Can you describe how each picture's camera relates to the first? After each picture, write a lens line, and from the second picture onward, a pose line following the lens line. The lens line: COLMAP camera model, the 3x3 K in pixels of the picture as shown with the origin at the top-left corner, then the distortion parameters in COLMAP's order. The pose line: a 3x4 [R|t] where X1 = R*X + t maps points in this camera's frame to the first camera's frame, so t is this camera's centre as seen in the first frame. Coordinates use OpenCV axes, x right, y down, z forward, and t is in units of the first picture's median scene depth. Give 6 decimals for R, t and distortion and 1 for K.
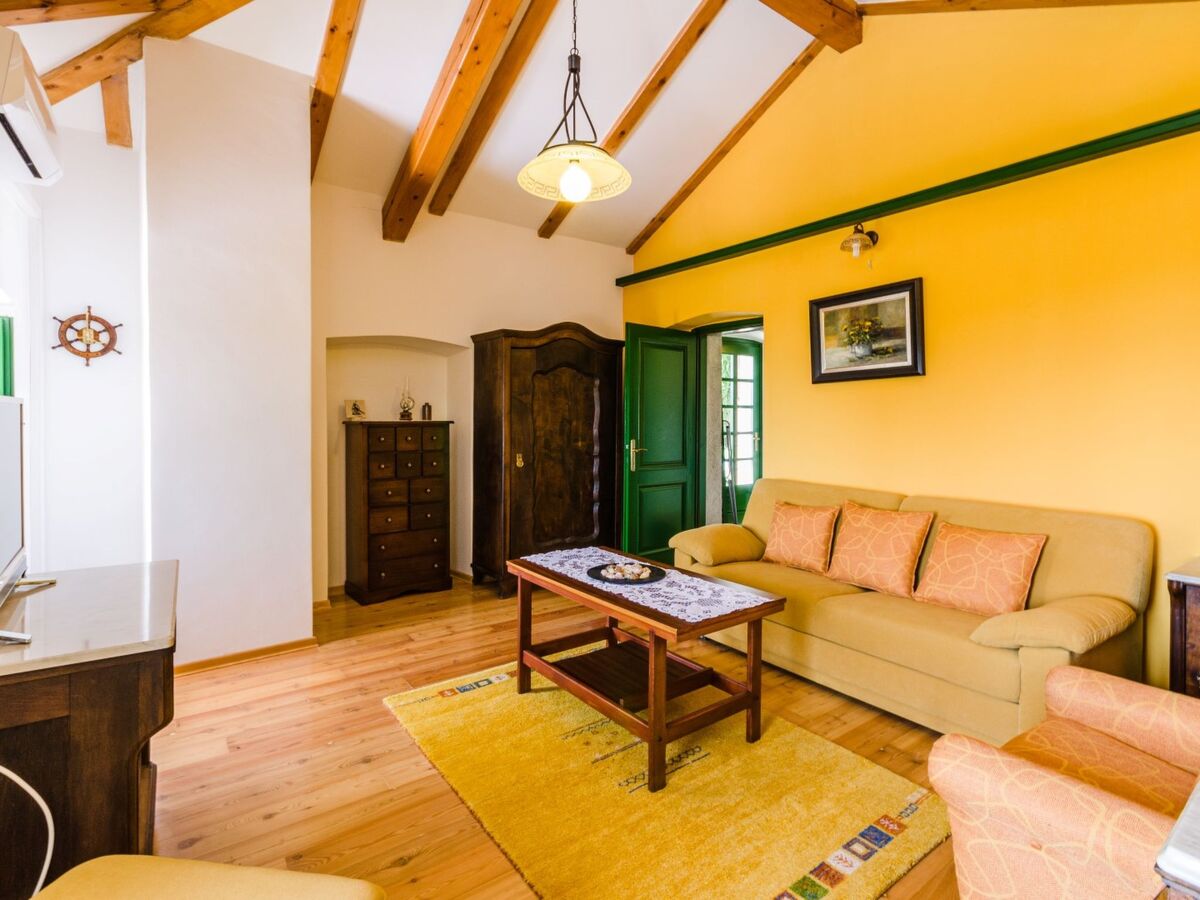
lens RADIAL K [[609.3, 0, 602.5], [0, 609.3, 441.8], [0, 0, 1]] dist [-0.001061, 0.000059]
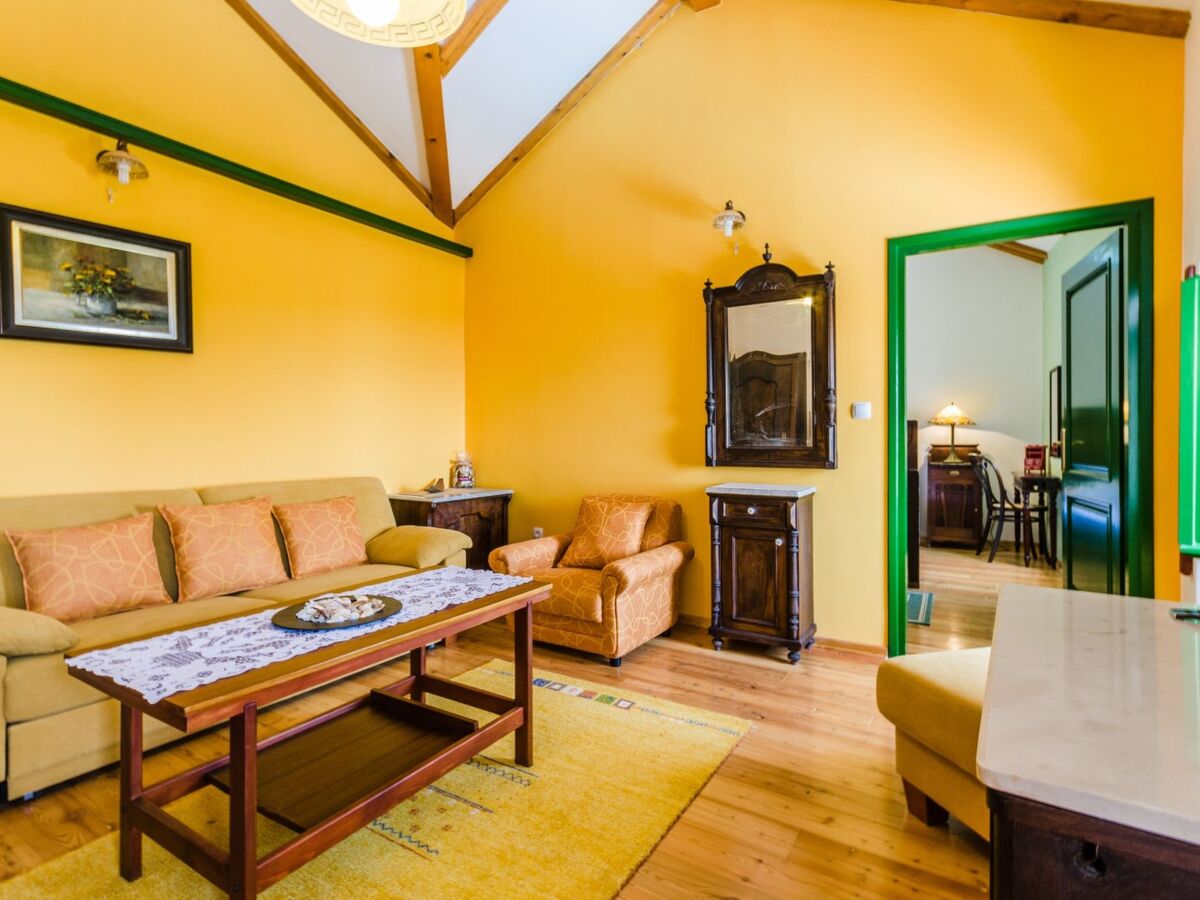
lens RADIAL K [[607.7, 0, 618.1], [0, 607.7, 452.0], [0, 0, 1]] dist [0.002964, 0.000212]
pose [[-0.384028, -0.028556, 0.922880, -0.531318], [0.032525, 0.998483, 0.044430, 0.015761], [-0.922749, 0.047079, -0.382516, 0.746309]]
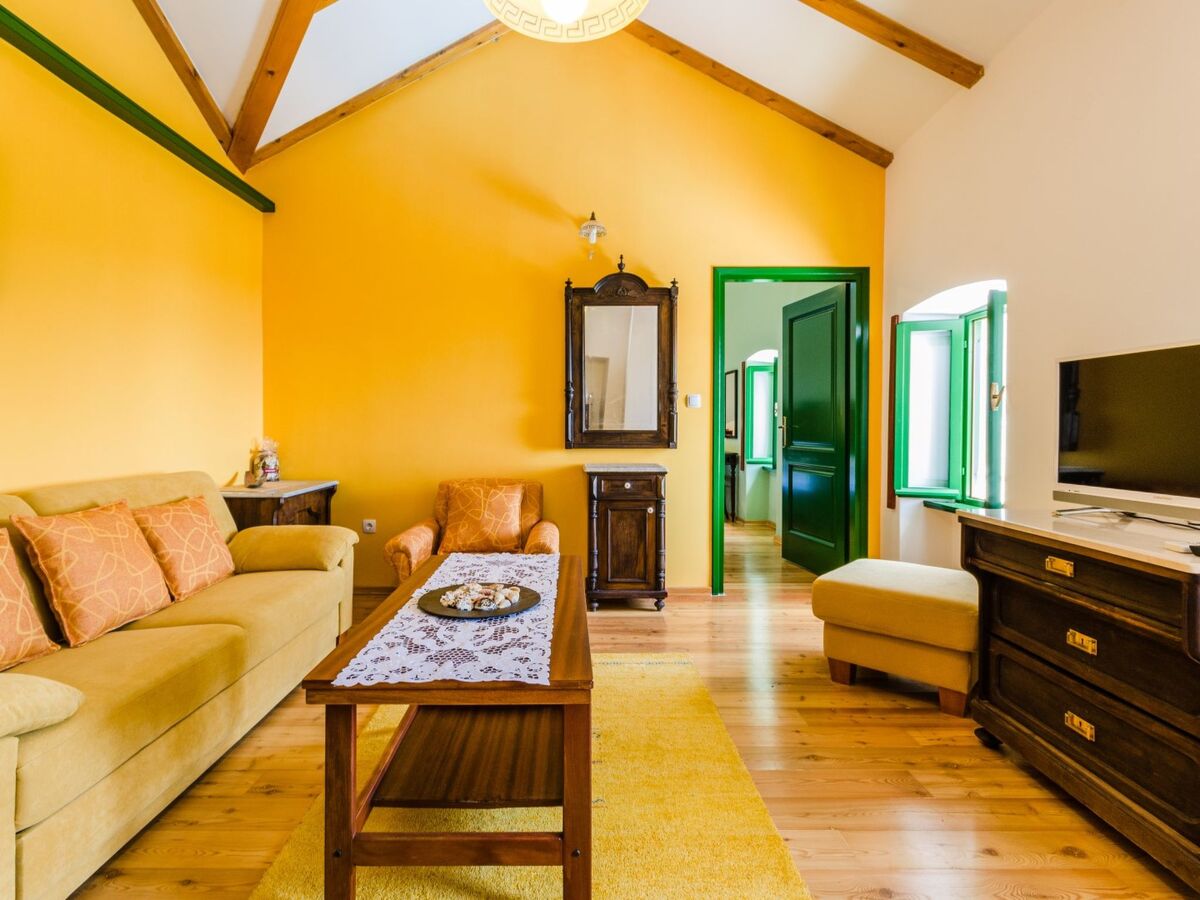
lens RADIAL K [[617.3, 0, 580.2], [0, 617.3, 446.3], [0, 0, 1]] dist [0.001025, -0.000063]
pose [[-0.809127, -0.028753, 0.586930, -0.334871], [0.016756, 0.997267, 0.071954, 0.003642], [-0.587395, 0.068055, -0.806434, 1.127424]]
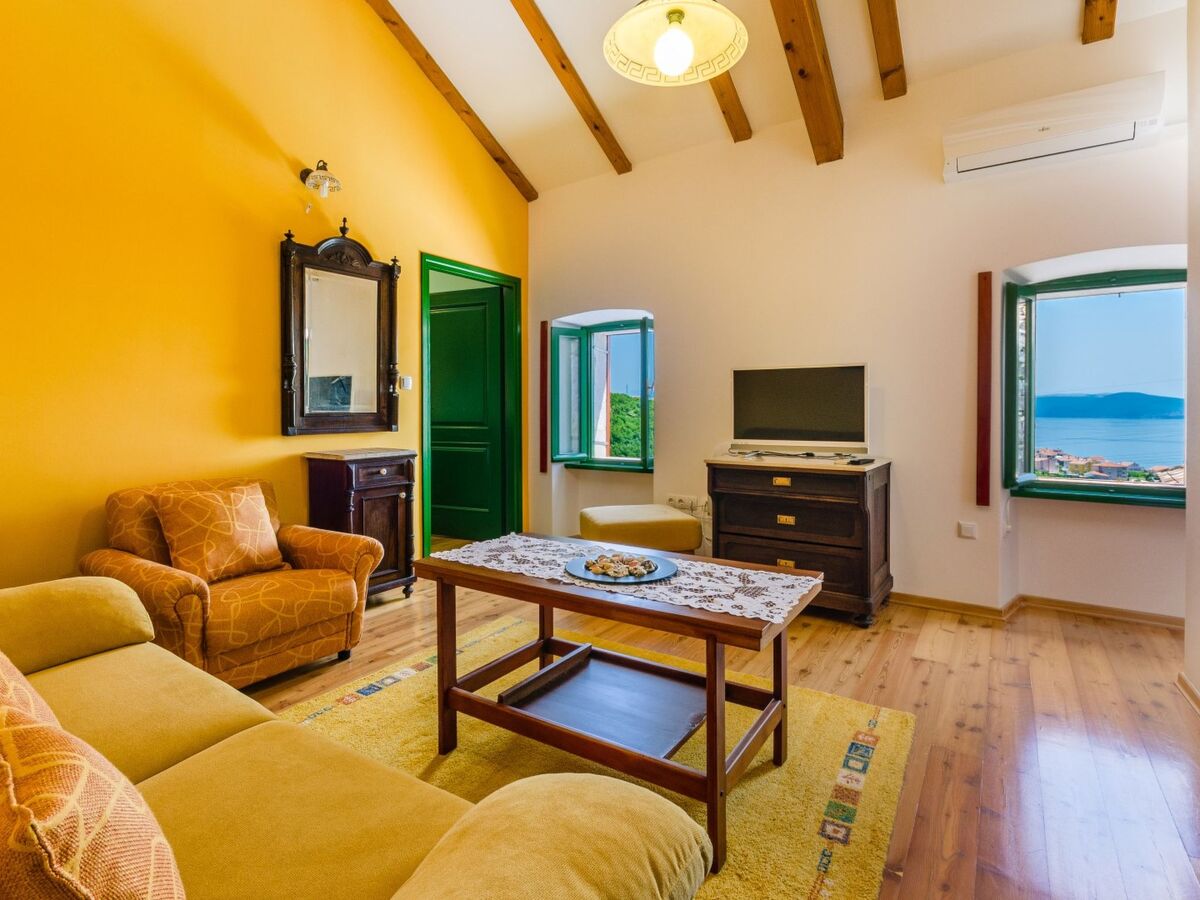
lens RADIAL K [[609.5, 0, 613.2], [0, 609.5, 430.3], [0, 0, 1]] dist [0.000343, 0.000143]
pose [[-0.932935, 0.007564, -0.359964, 0.232253], [-0.020090, 0.997128, 0.073020, 0.003478], [0.359483, 0.075355, -0.930104, 1.268372]]
